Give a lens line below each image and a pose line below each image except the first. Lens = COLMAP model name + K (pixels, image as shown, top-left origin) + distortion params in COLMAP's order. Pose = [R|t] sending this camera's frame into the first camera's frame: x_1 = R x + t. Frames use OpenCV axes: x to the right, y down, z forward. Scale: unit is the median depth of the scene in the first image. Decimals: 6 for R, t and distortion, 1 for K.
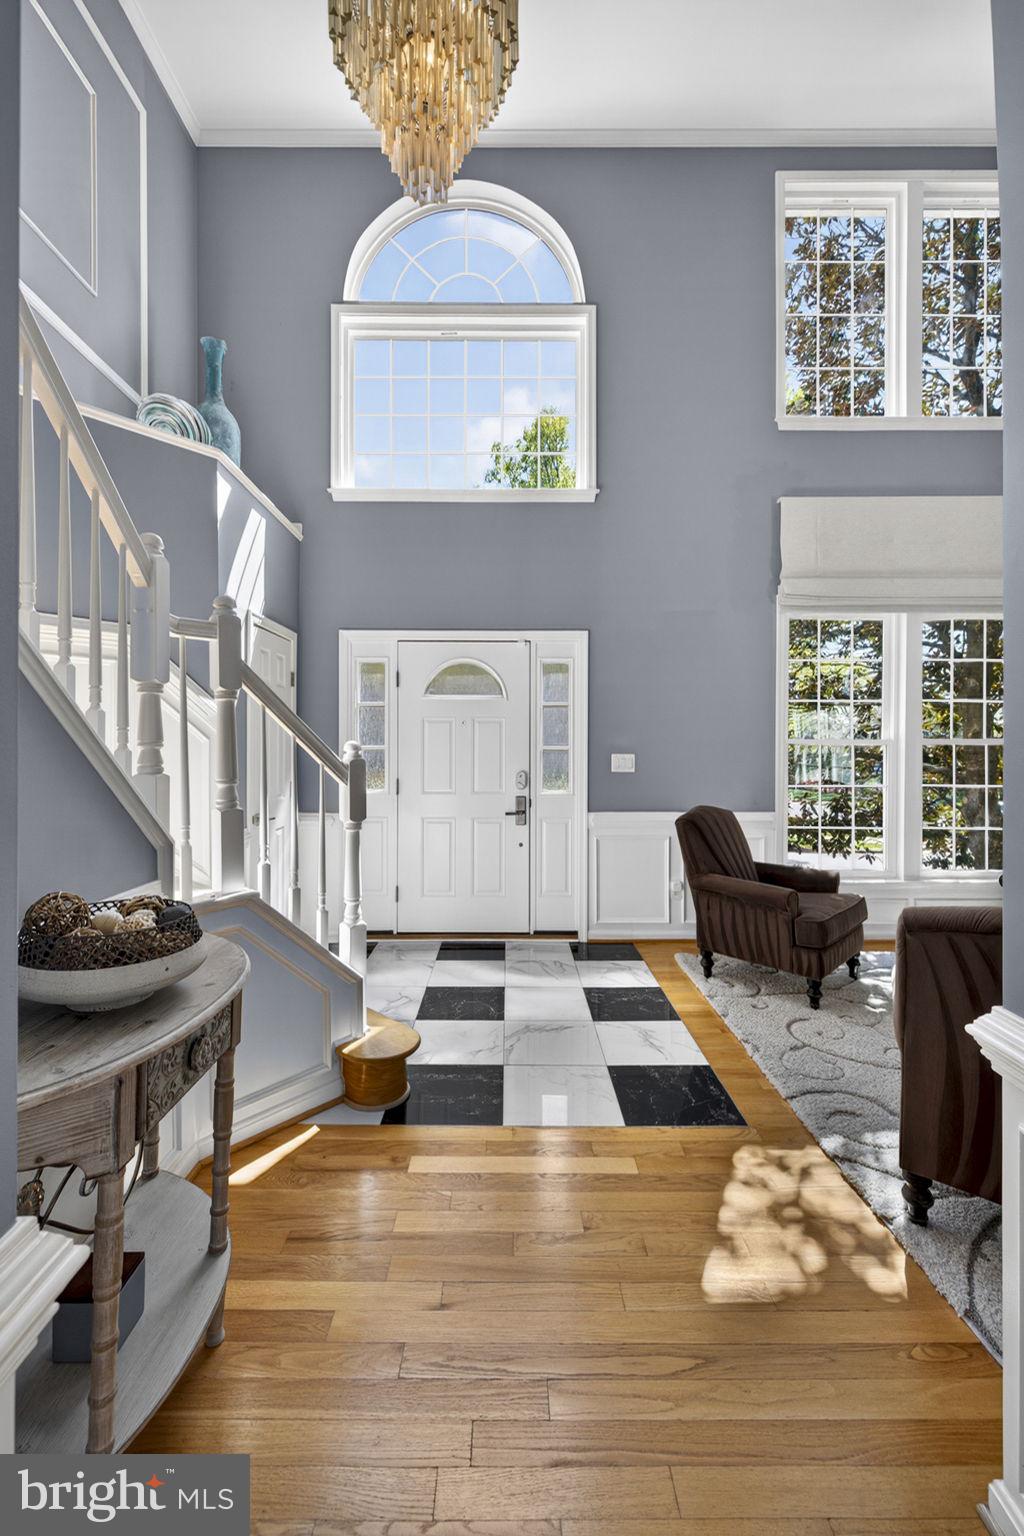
lens RADIAL K [[737.9, 0, 502.8], [0, 737.9, 759.2], [0, 0, 1]] dist [0.002188, -0.001499]
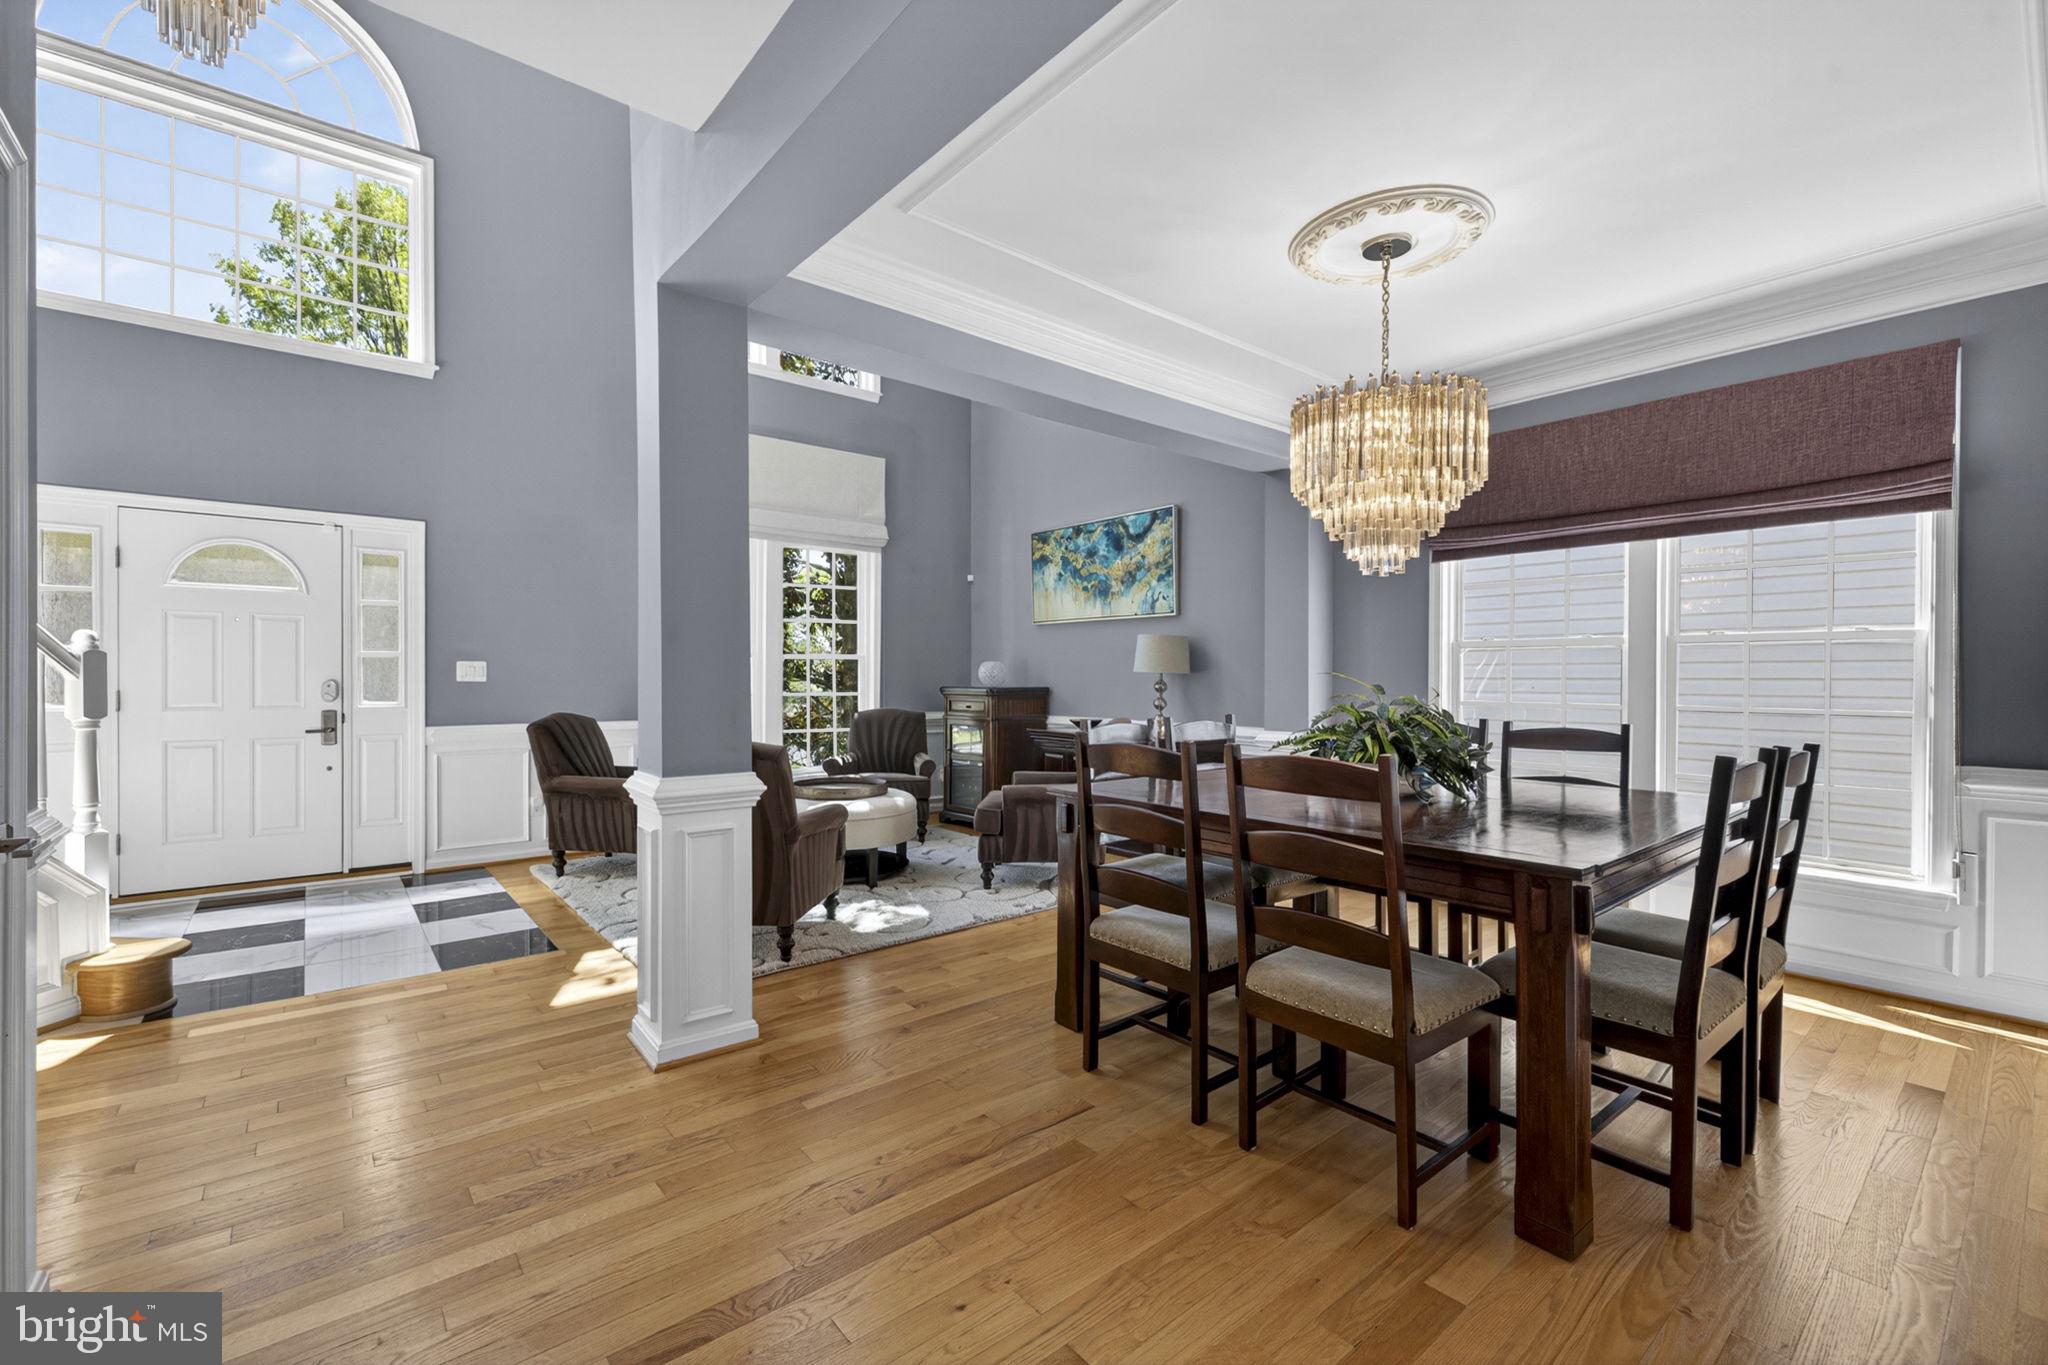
lens RADIAL K [[886.9, 0, 1026.5], [0, 886.9, 687.5], [0, 0, 1]] dist [0.003923, 0.000605]
pose [[0.772804, -0.002183, 0.634641, -0.004408], [0.000626, 0.999996, 0.002678, 0.023810], [-0.634644, -0.001672, 0.772803, -0.307620]]
